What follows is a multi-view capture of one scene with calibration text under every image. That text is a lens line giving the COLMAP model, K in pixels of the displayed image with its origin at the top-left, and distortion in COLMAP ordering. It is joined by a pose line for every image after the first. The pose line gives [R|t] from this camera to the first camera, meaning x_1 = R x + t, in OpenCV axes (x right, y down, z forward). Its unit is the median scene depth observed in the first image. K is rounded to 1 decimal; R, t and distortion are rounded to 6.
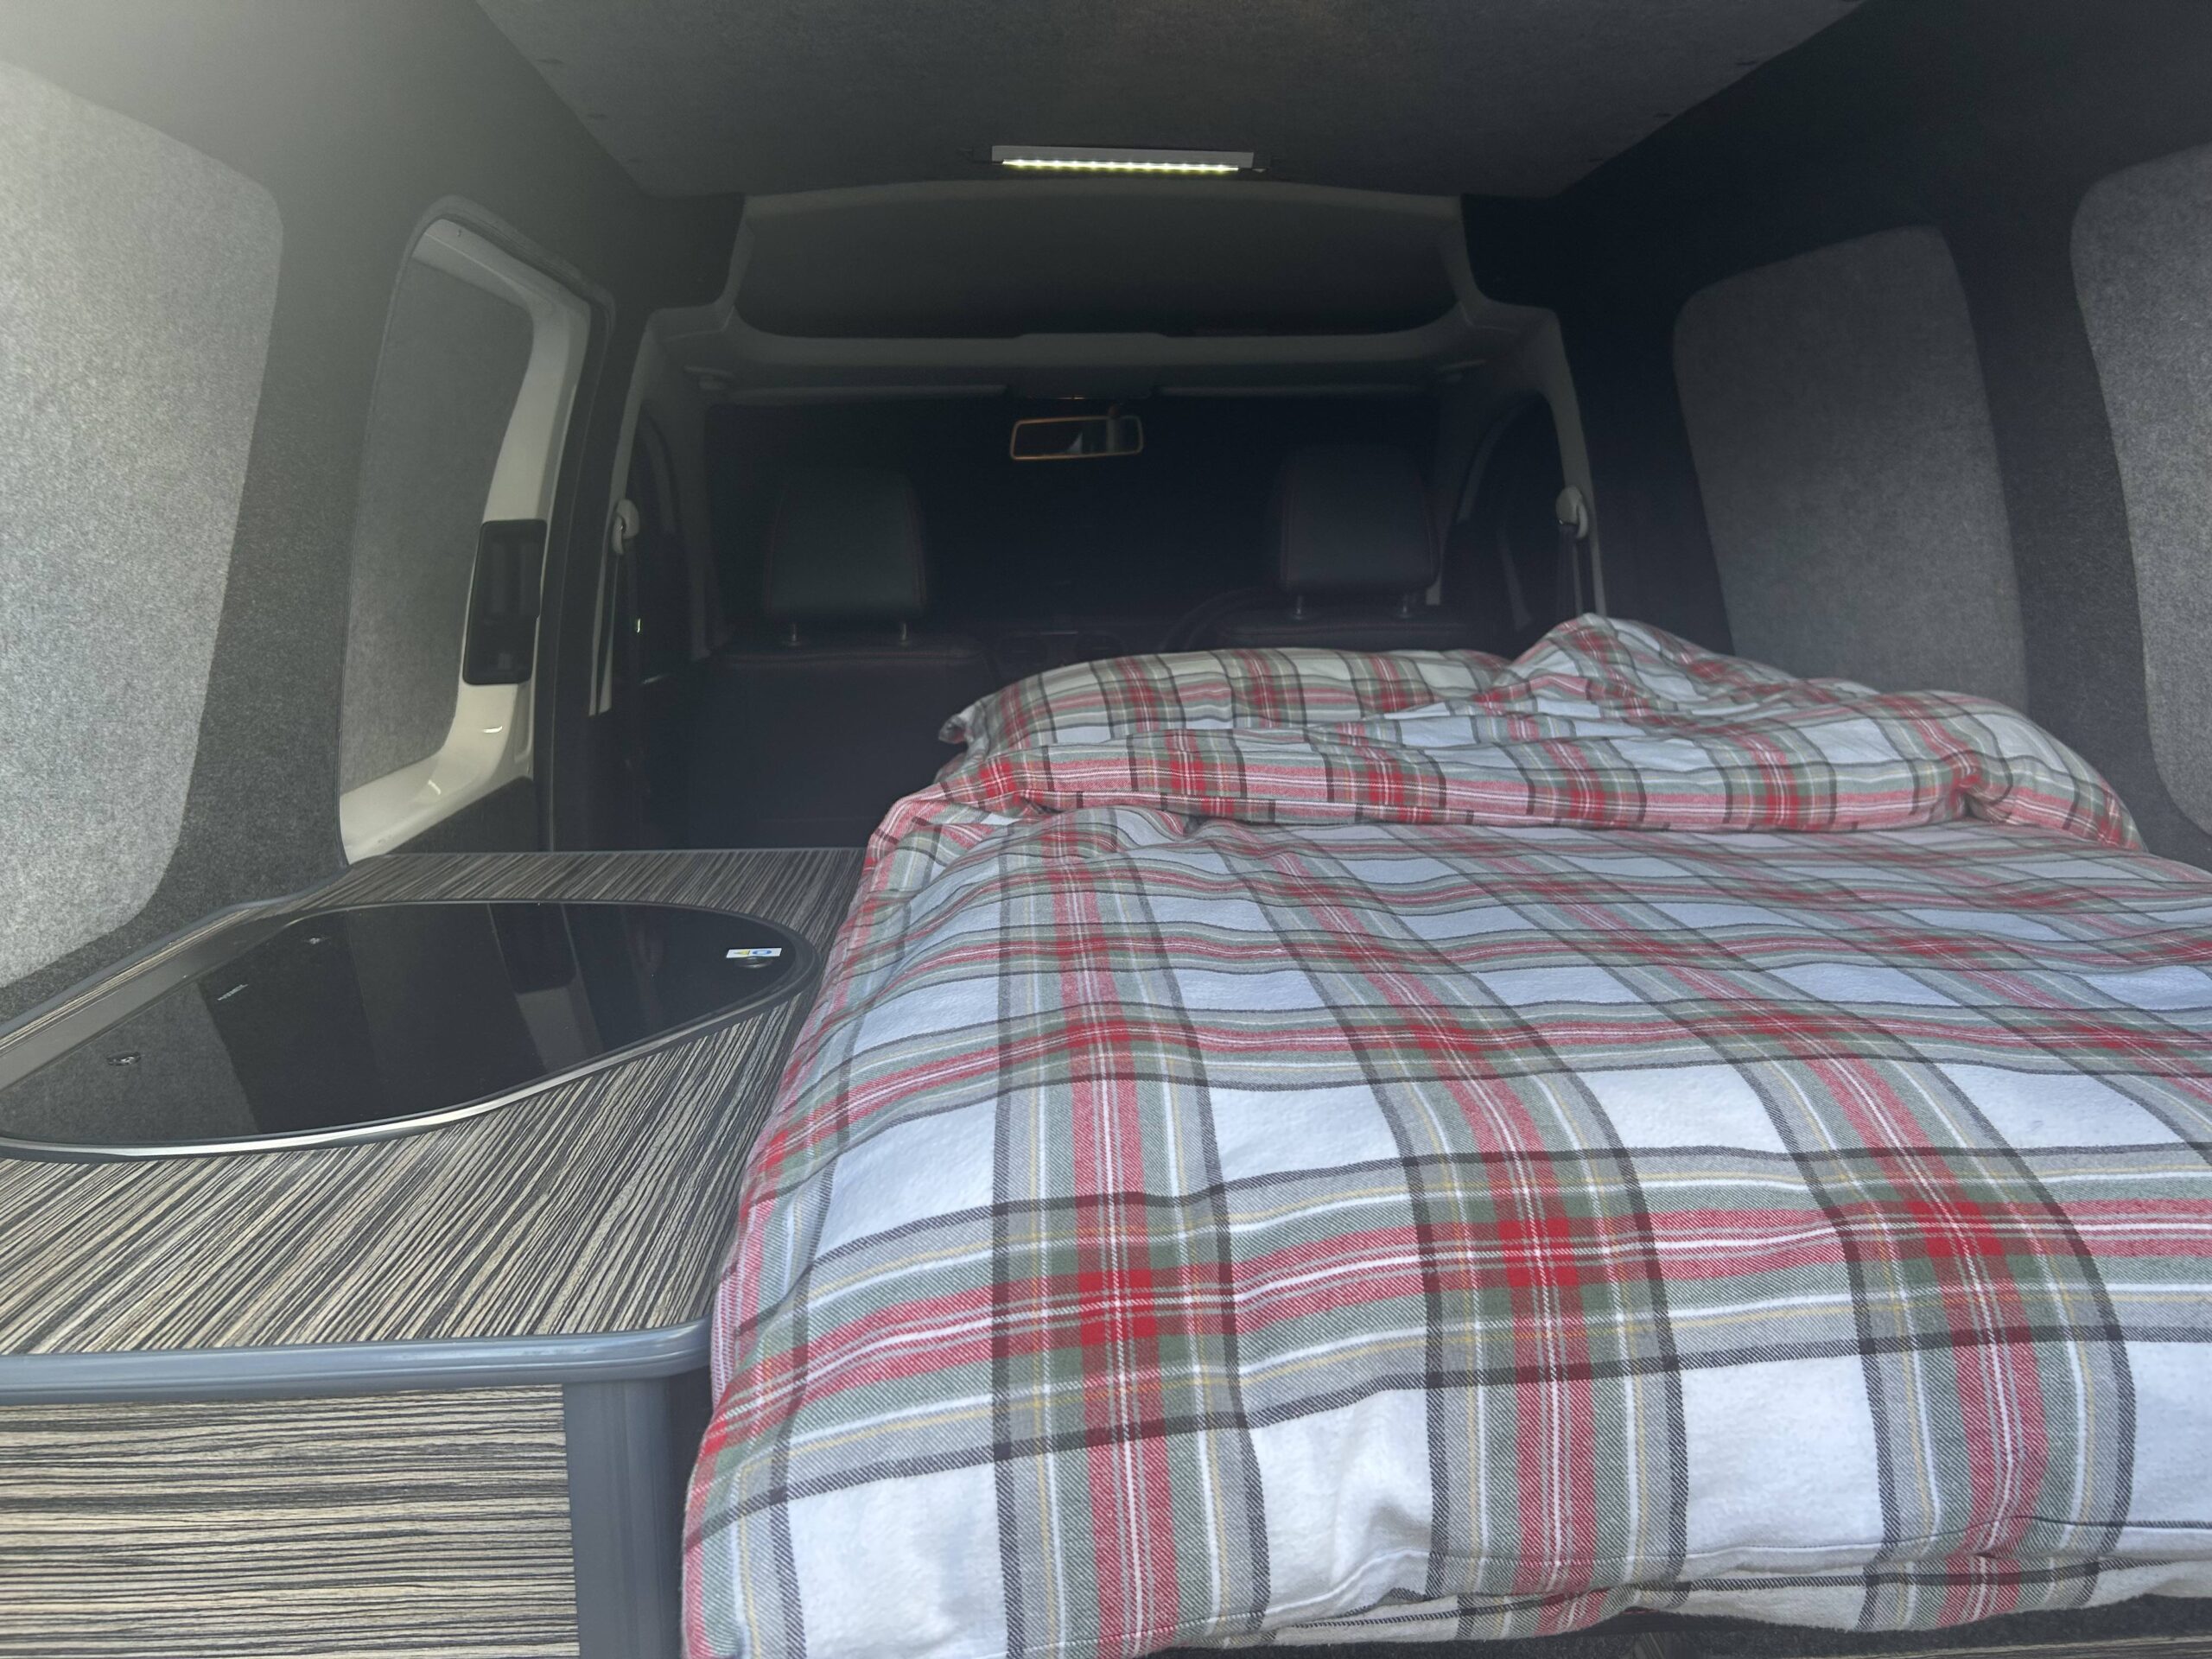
lens RADIAL K [[1695.6, 0, 1105.2], [0, 1695.6, 844.4], [0, 0, 1]] dist [0.001675, -0.006992]
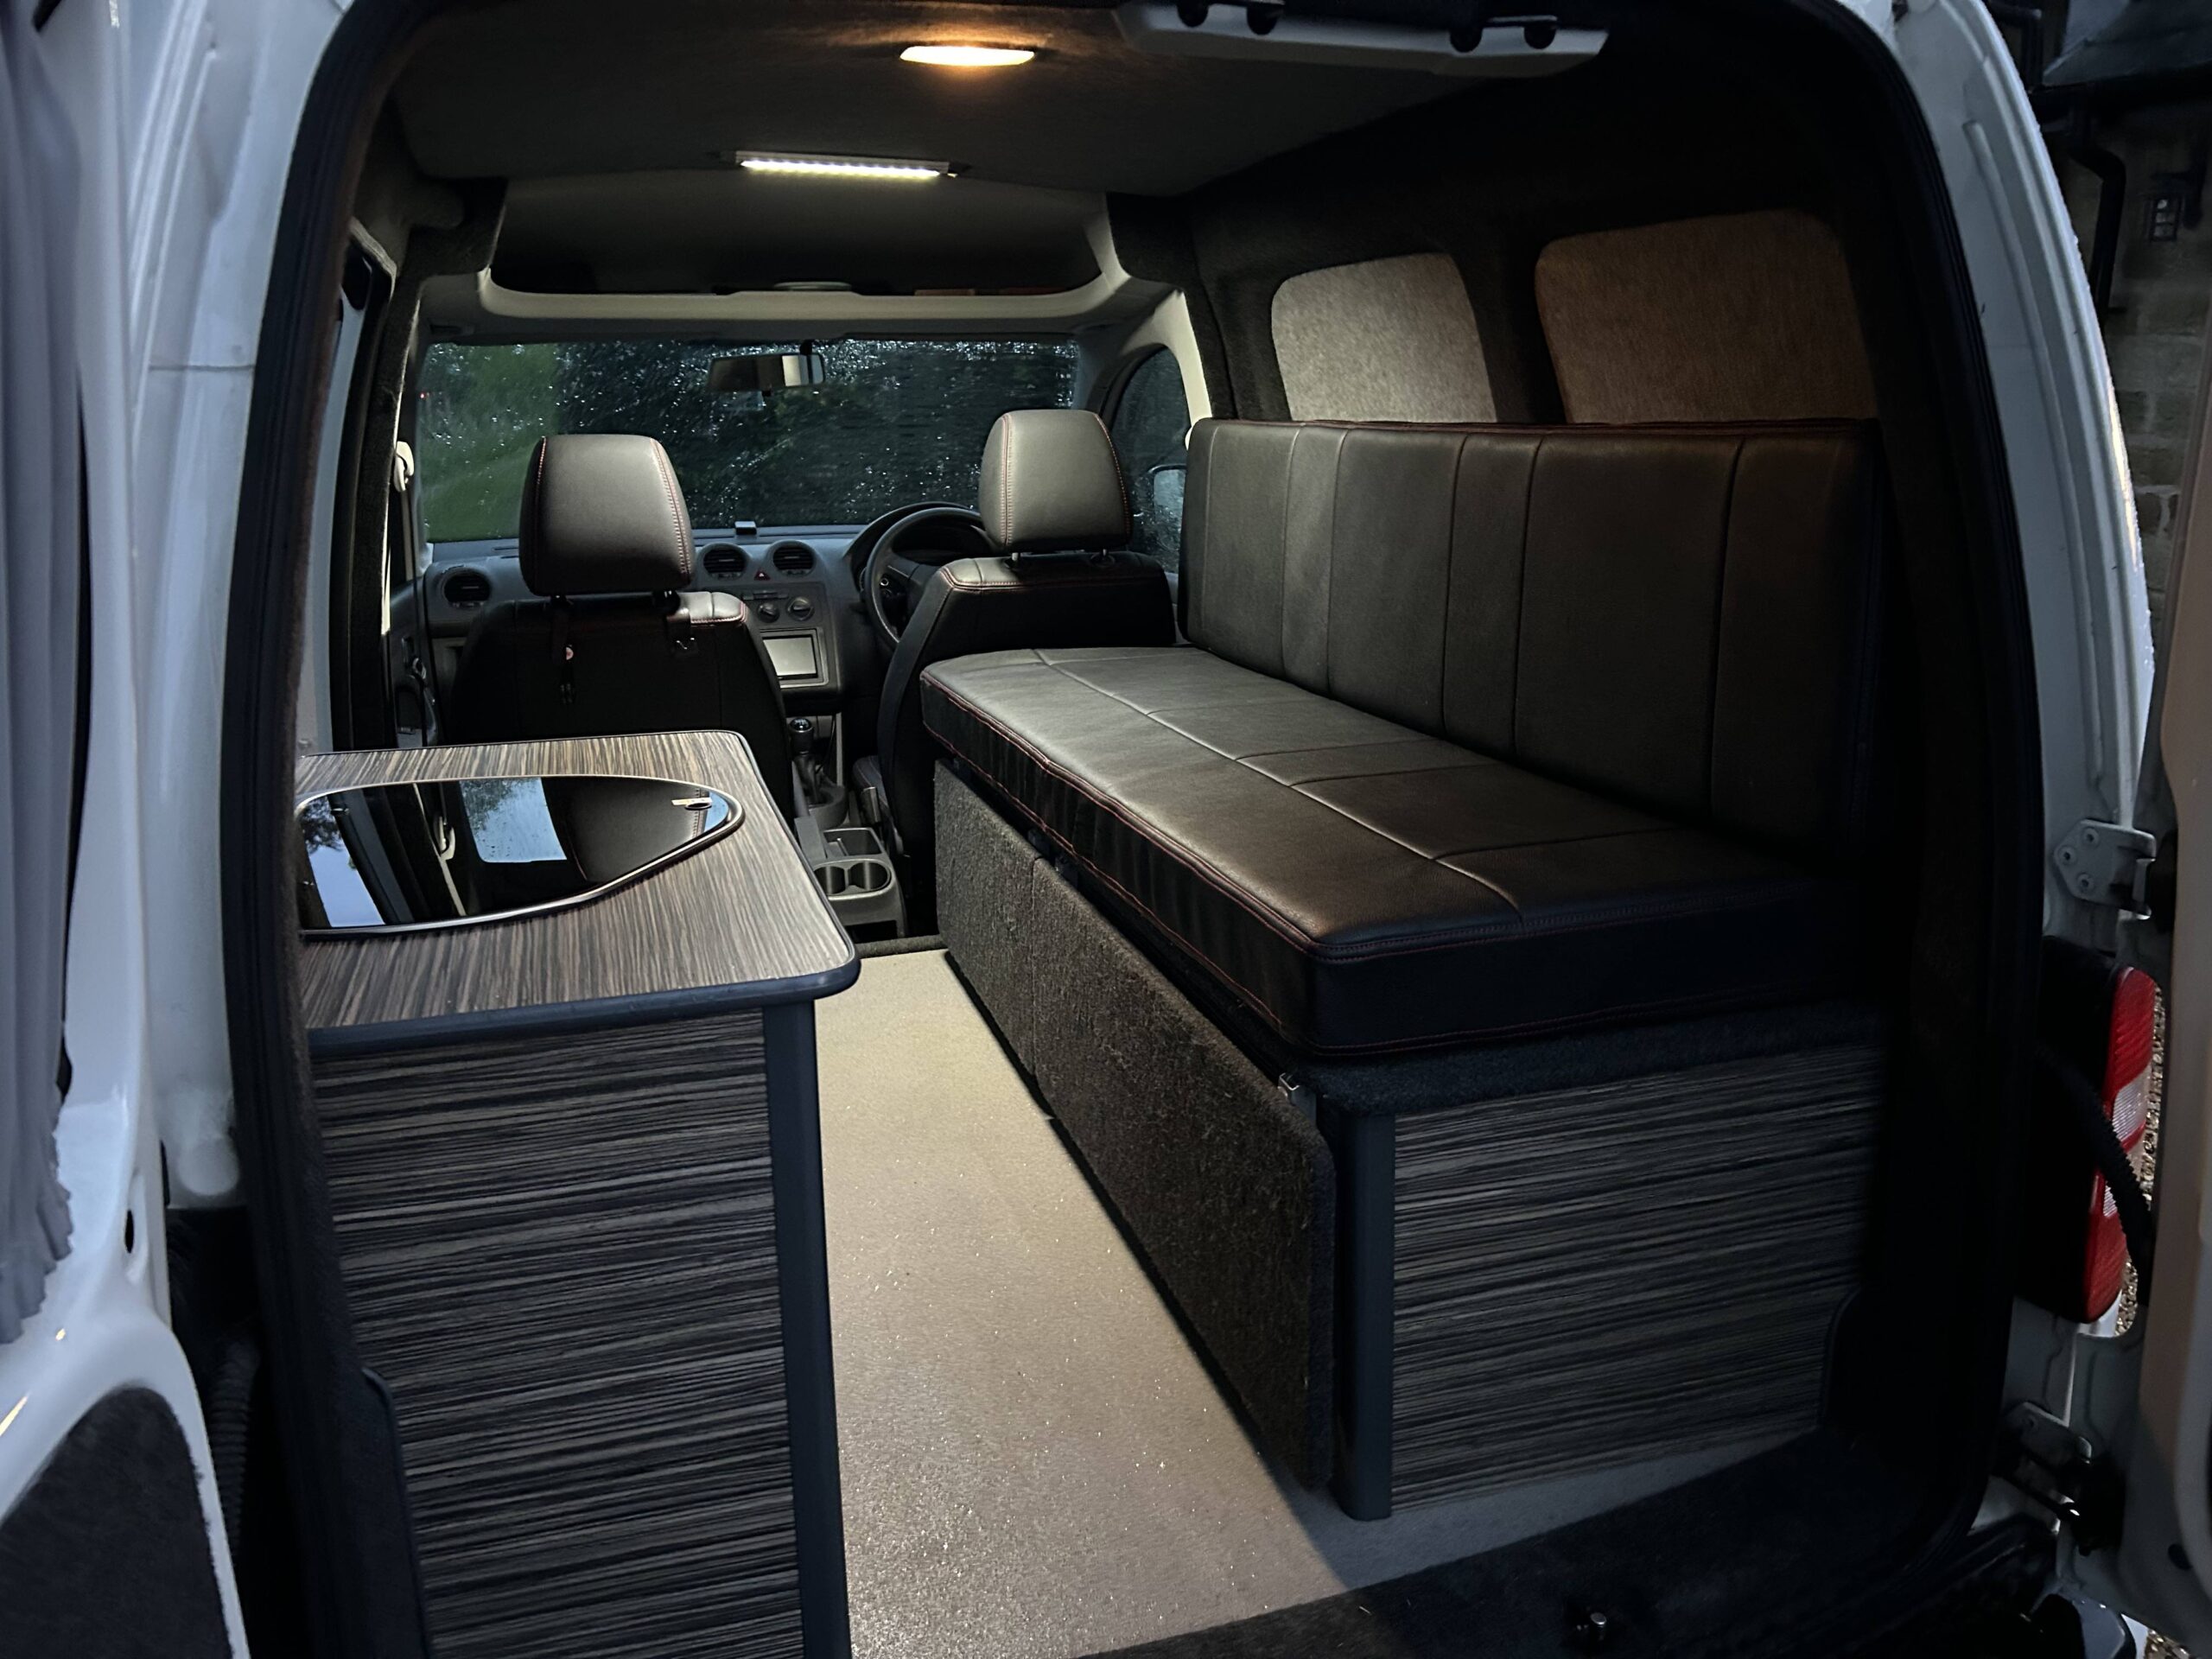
lens RADIAL K [[1650.8, 0, 1106.4], [0, 1650.8, 838.9], [0, 0, 1]] dist [0.045127, -0.063869]
pose [[0.971230, -0.063165, 0.229616, -0.349154], [0.048513, 0.996443, 0.068911, 0.034346], [-0.233152, -0.055789, 0.970839, -0.763898]]
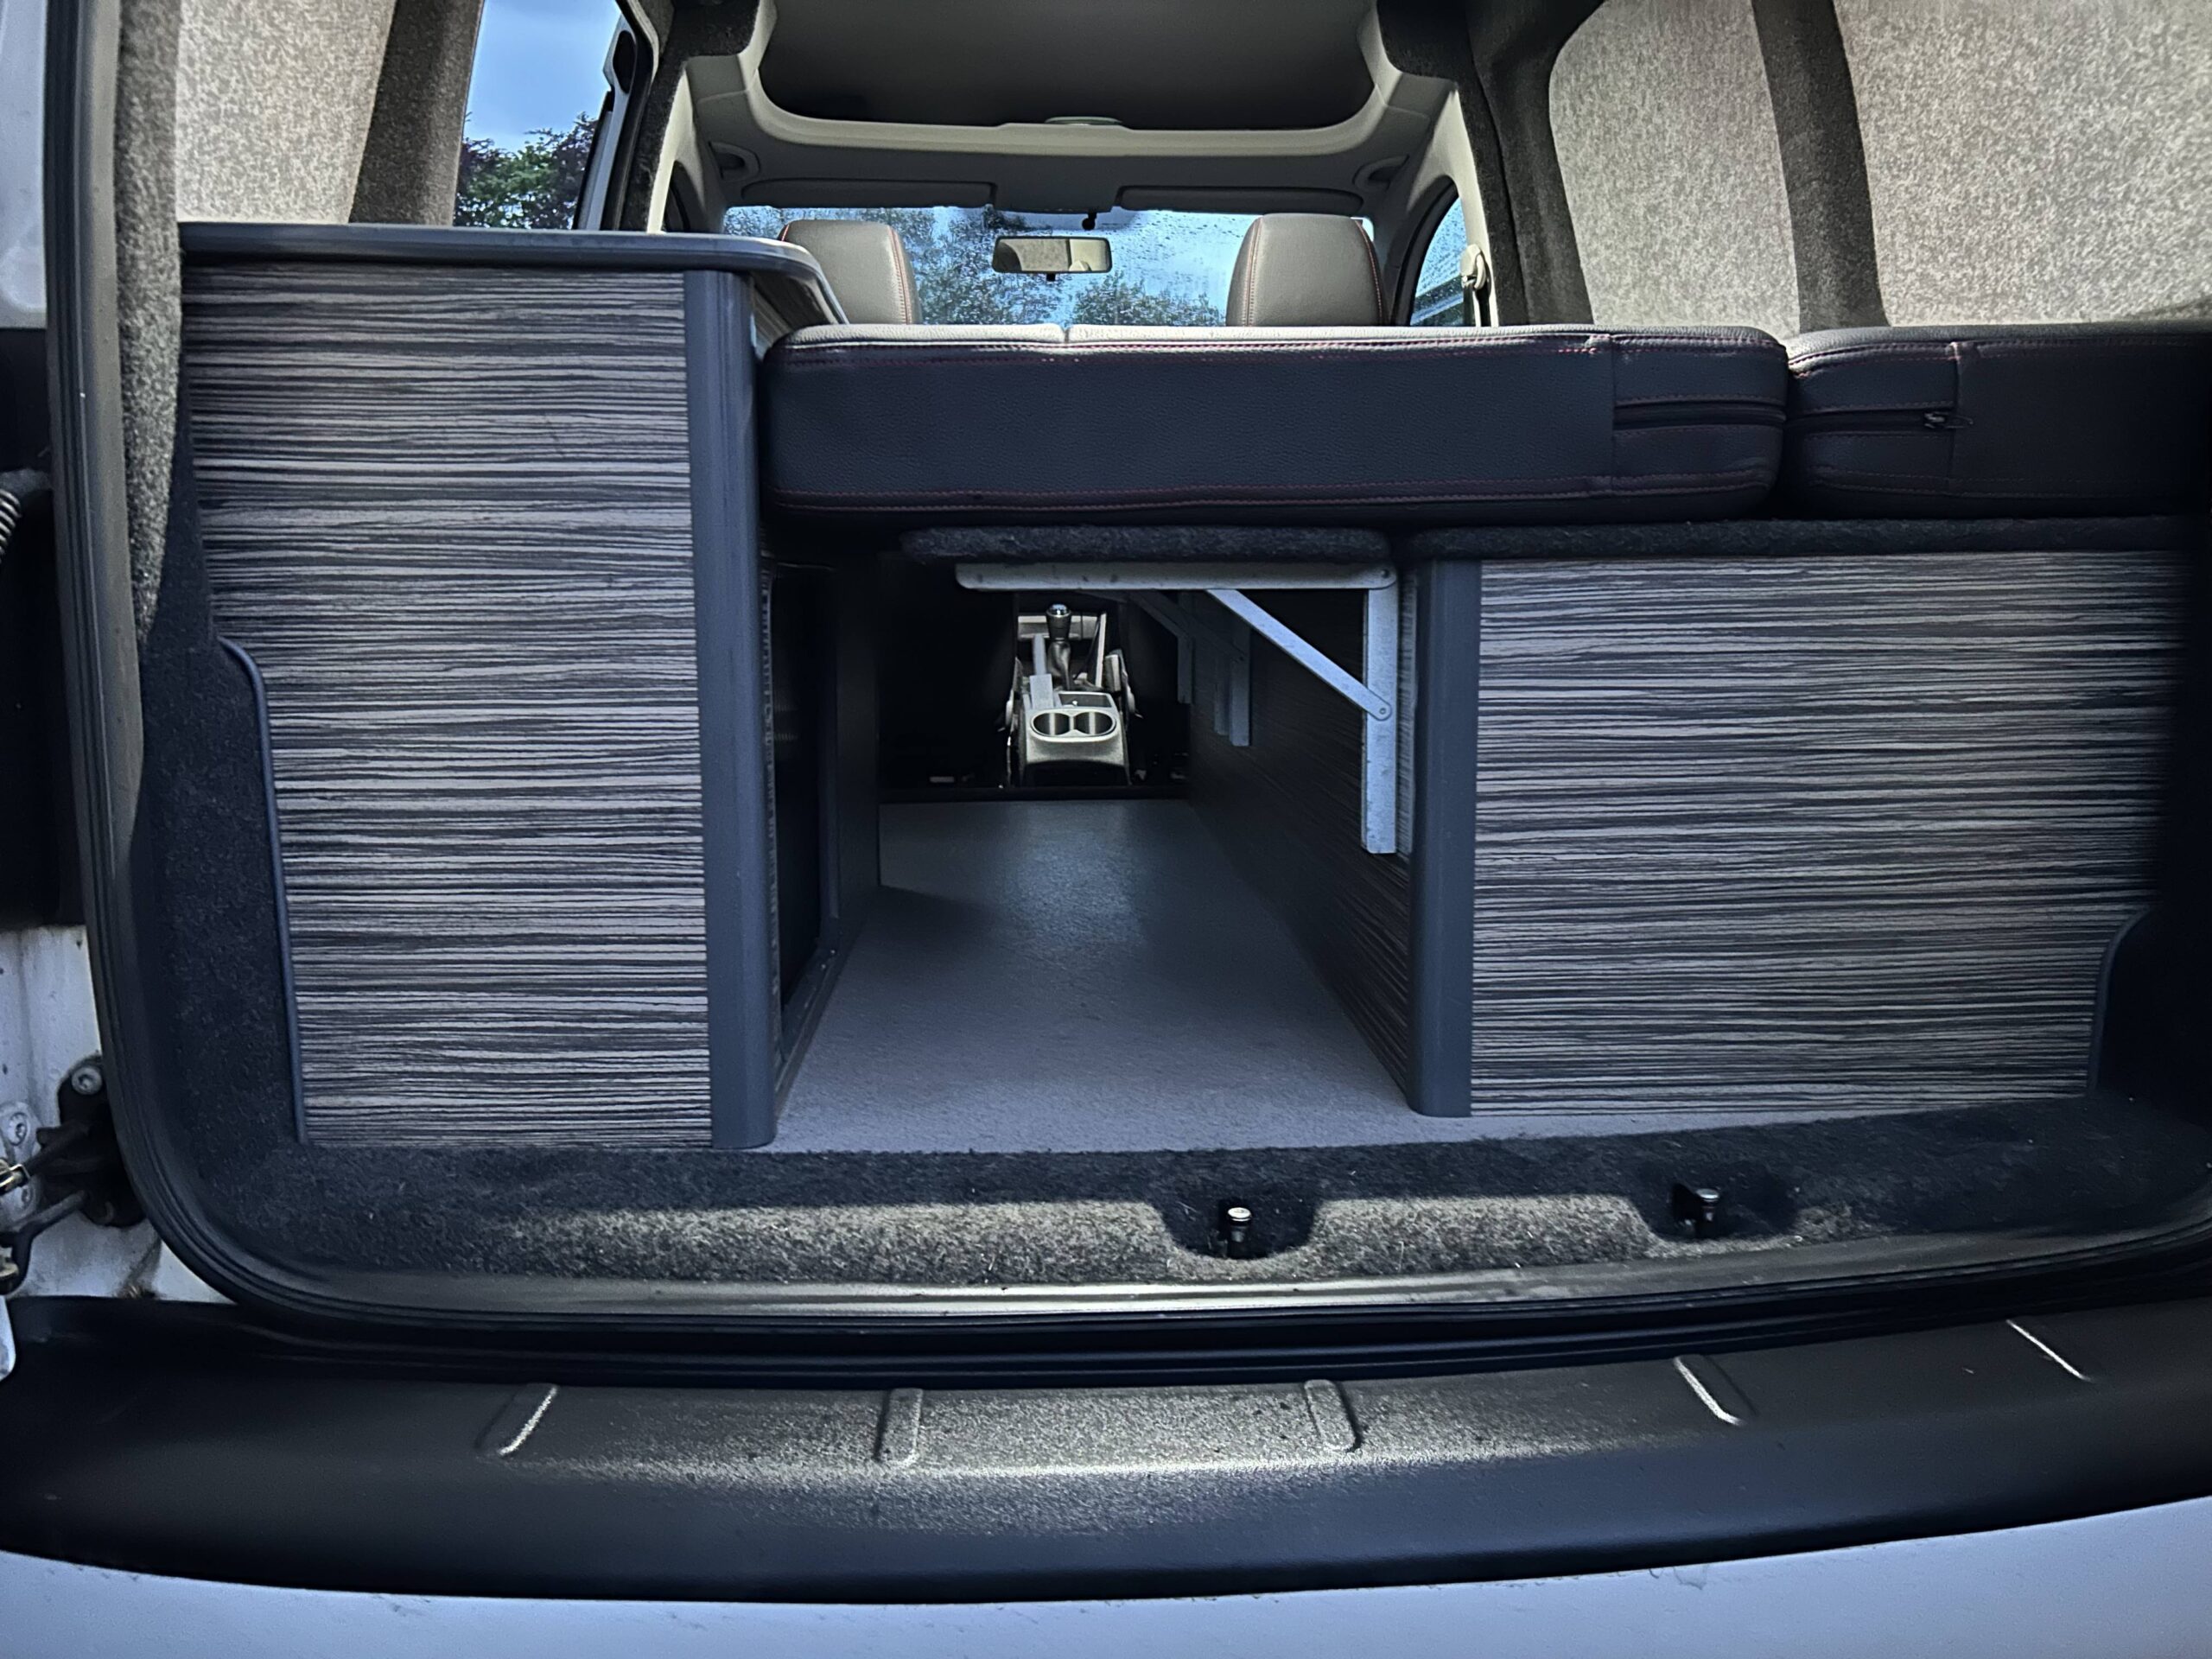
lens RADIAL K [[1666.3, 0, 1110.2], [0, 1666.3, 819.0], [0, 0, 1]] dist [0.033015, -0.028176]
pose [[0.999821, 0.012735, 0.013984, 0.058685], [-0.012270, 0.999387, -0.032795, 0.849073], [-0.014393, 0.032618, 0.999364, -0.529590]]
